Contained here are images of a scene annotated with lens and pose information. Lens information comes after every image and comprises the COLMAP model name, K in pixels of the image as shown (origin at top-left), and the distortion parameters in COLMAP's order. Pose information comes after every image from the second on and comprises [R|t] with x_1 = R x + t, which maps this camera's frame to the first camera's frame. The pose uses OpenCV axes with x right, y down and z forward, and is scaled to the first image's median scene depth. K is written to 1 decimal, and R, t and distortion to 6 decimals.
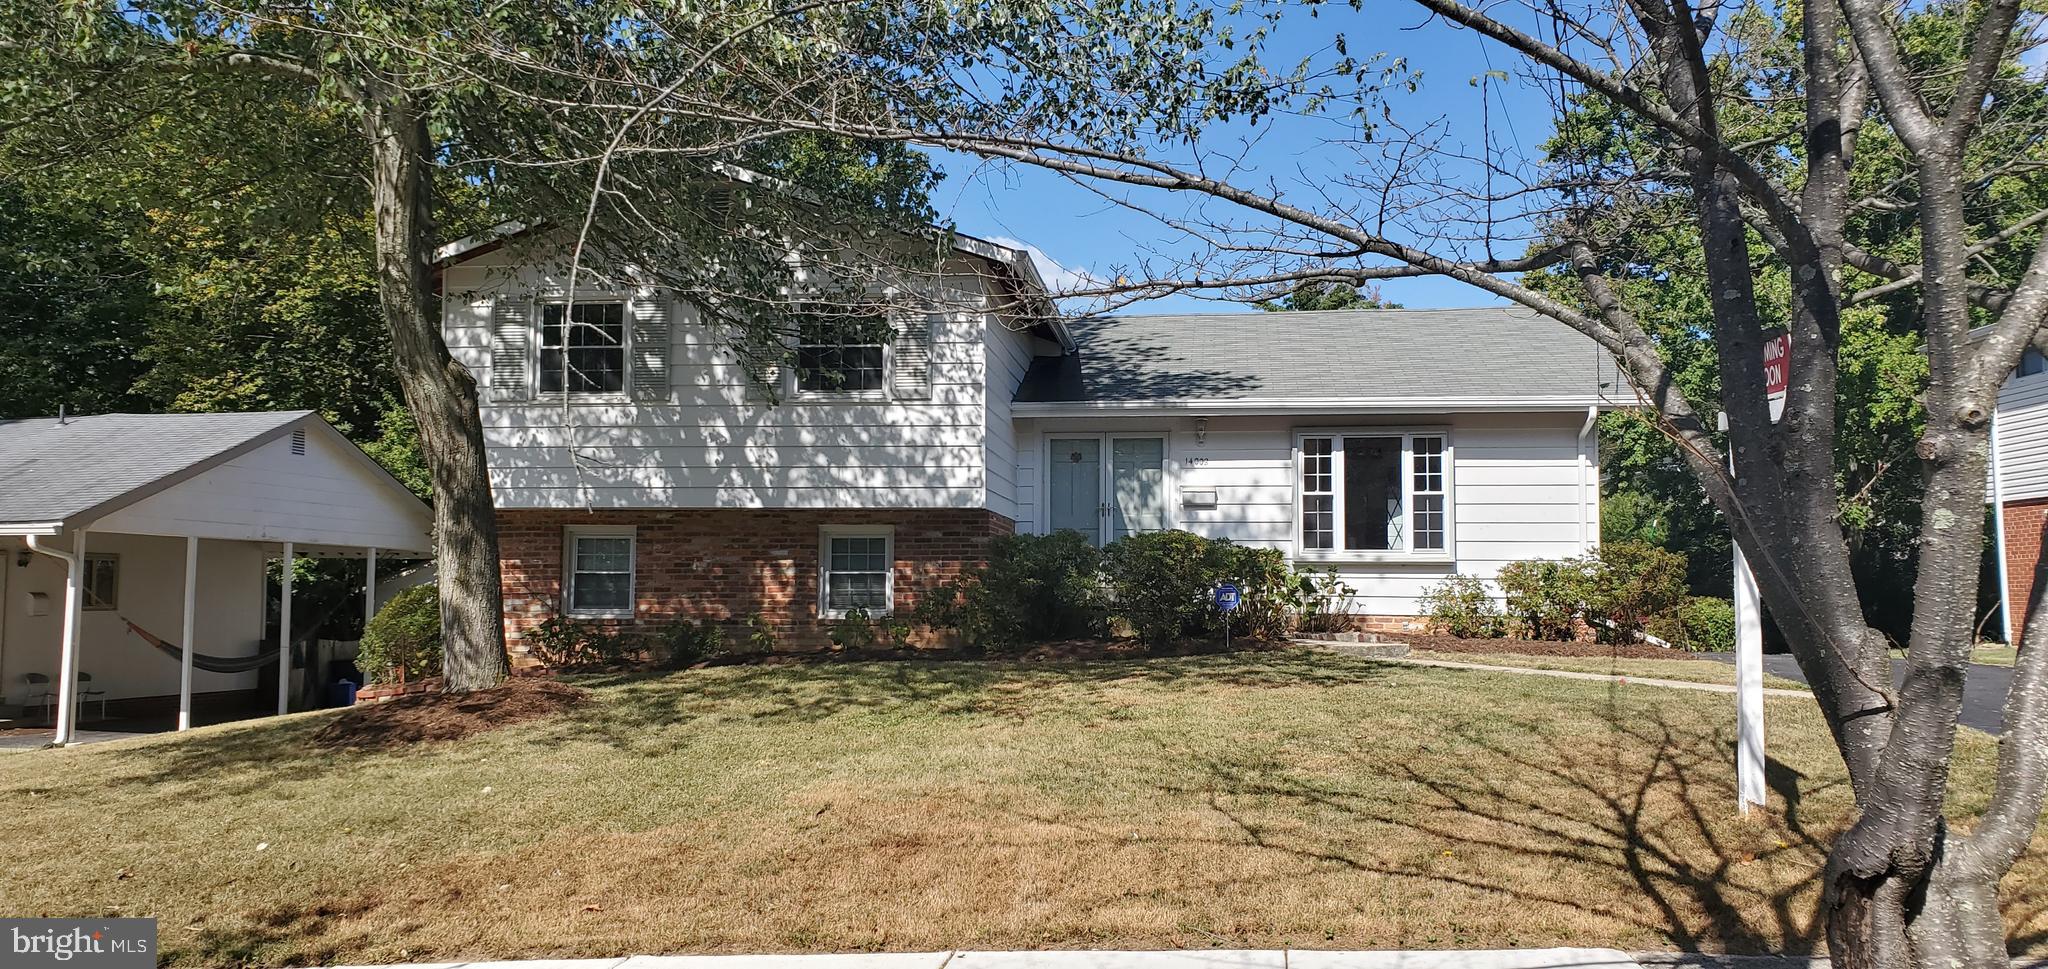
lens RADIAL K [[1840.3, 0, 1024.0], [0, 1840.3, 484.5], [0, 0, 1]] dist [0.105032, -0.286872]
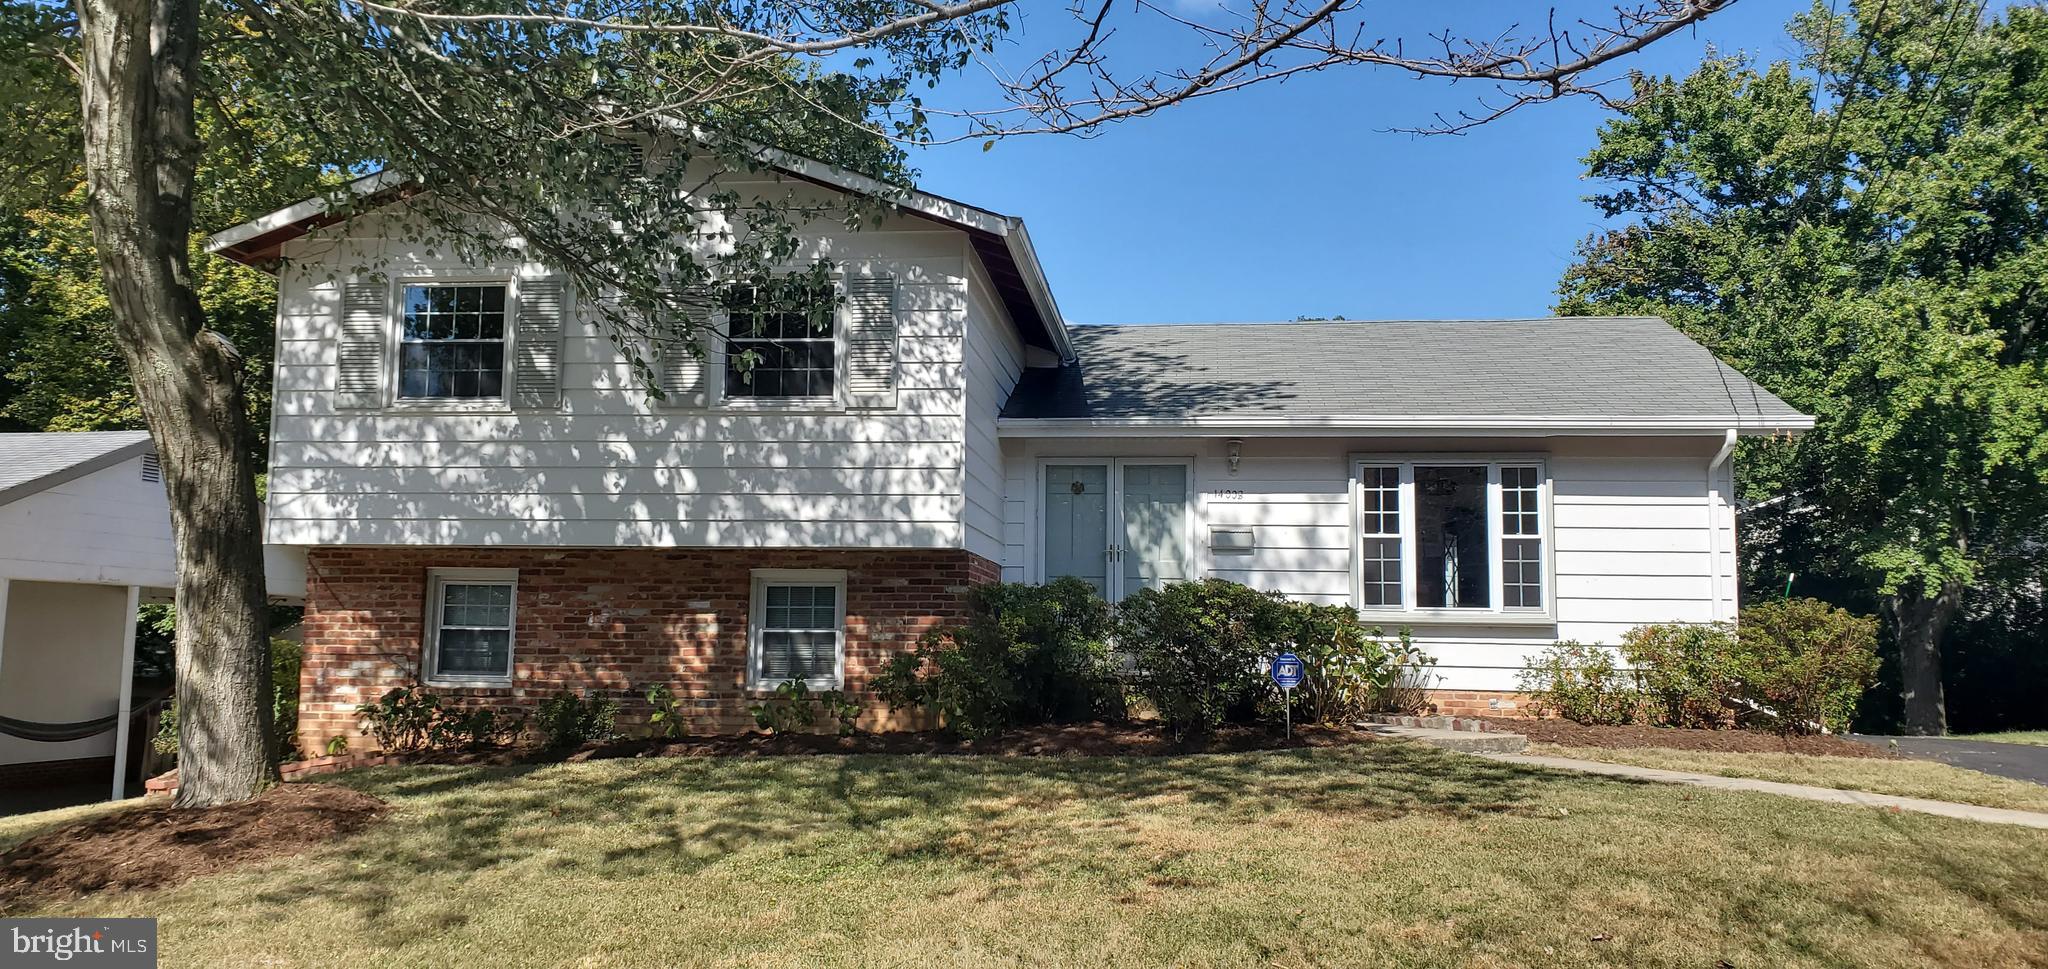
lens RADIAL K [[1417.1, 0, 1024.0], [0, 1417.1, 484.5], [0, 0, 1]] dist [0.032372, -0.004257]
pose [[0.999787, 0.010059, 0.018003, -0.006398], [-0.009293, 0.999067, -0.042177, 0.010134], [-0.018410, 0.042000, 0.998948, 0.397410]]
